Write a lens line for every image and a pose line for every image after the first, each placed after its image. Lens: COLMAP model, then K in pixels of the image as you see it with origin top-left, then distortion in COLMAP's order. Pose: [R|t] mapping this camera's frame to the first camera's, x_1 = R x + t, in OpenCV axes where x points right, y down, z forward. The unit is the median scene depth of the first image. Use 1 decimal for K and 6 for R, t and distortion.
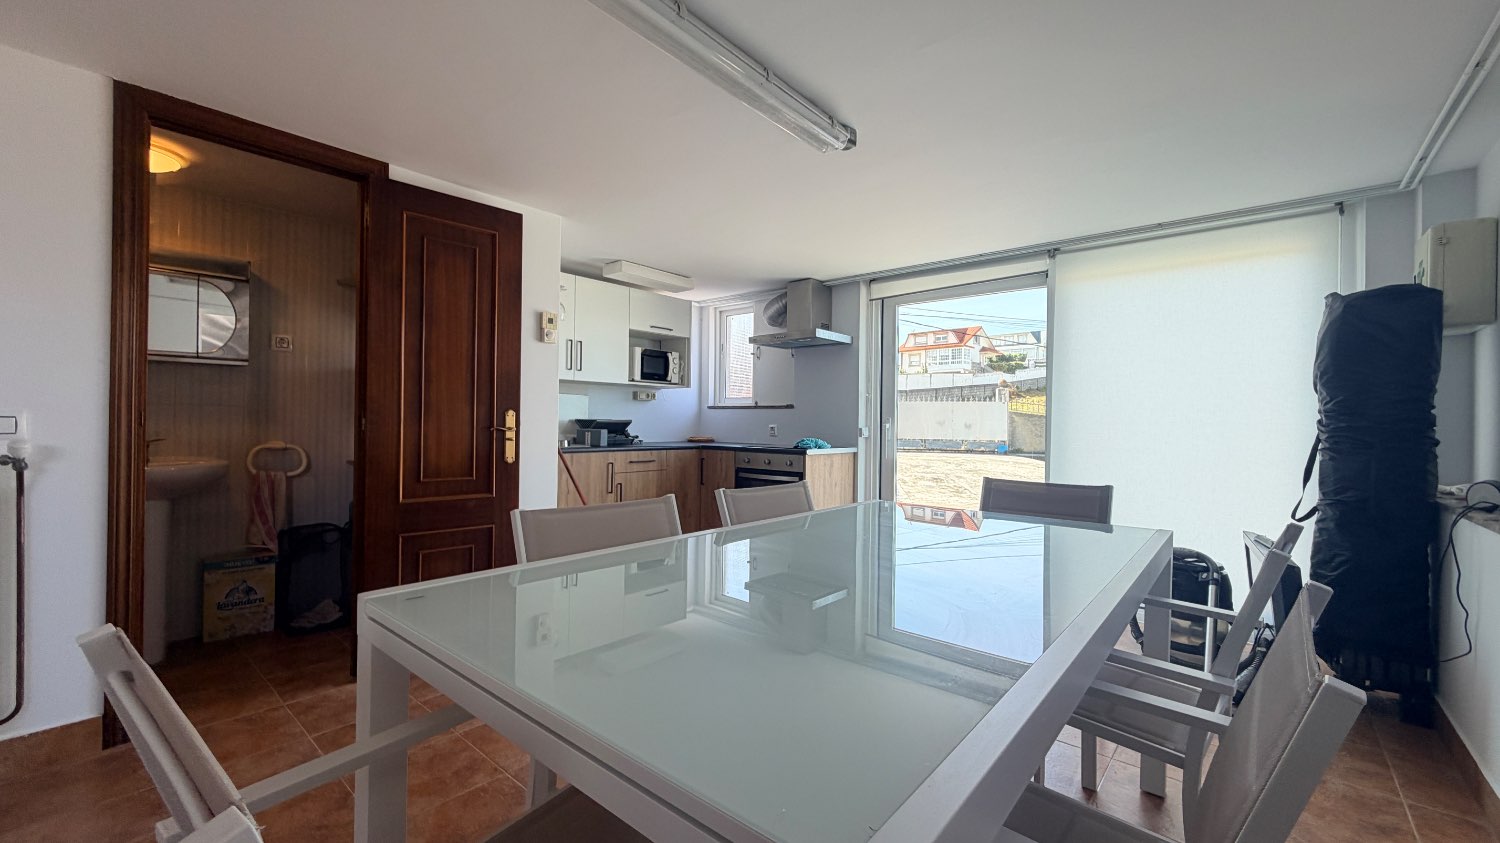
lens RADIAL K [[597.1, 0, 726.8], [0, 597.1, 419.6], [0, 0, 1]] dist [0.001207, 0.000123]
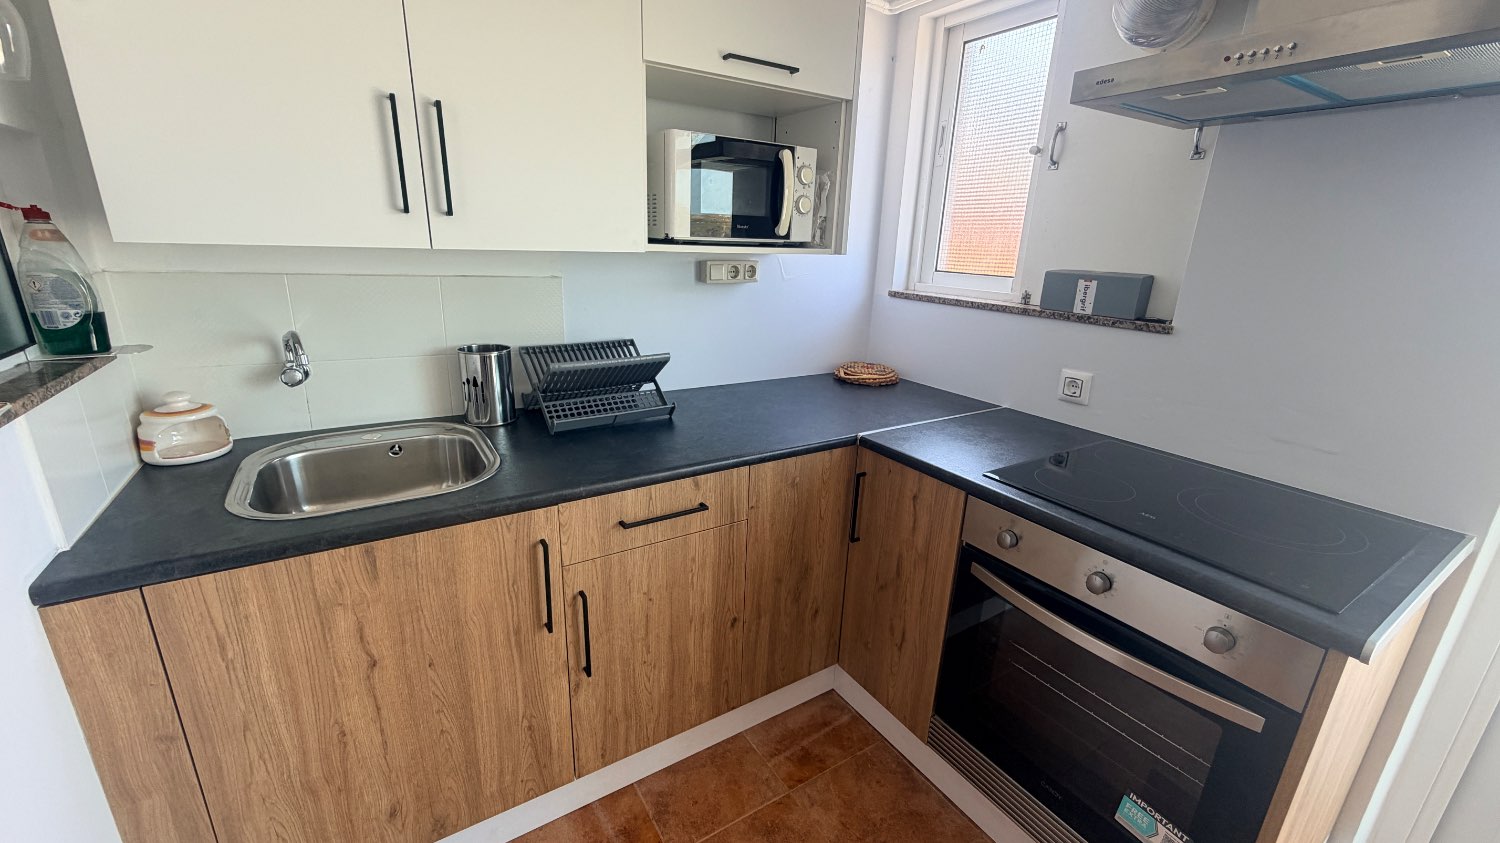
lens RADIAL K [[597.1, 0, 740.0], [0, 597.1, 423.8], [0, 0, 1]] dist [0.001207, 0.000123]
pose [[0.964853, 0.094792, -0.245097, -0.025487], [-0.017975, 0.954298, 0.298316, -0.066223], [0.262174, -0.283426, 0.922461, 0.660683]]
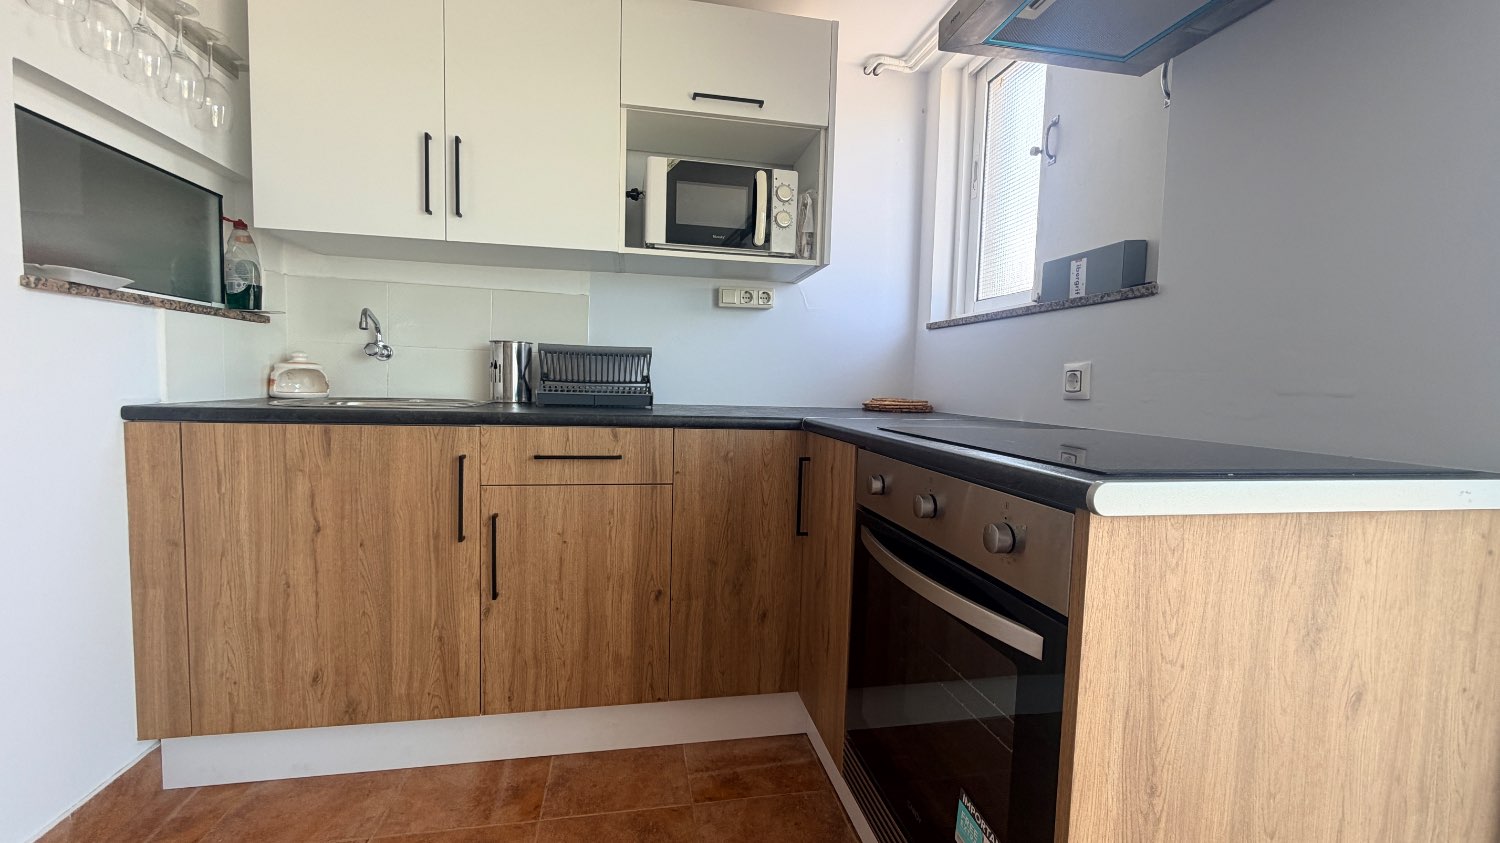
lens RADIAL K [[597.1, 0, 738.7], [0, 597.1, 421.8], [0, 0, 1]] dist [0.001207, 0.000123]
pose [[0.802829, 0.050467, -0.594069, 0.127766], [-0.014285, 0.997753, 0.065456, 0.022503], [0.596038, -0.044064, 0.801746, 0.703181]]
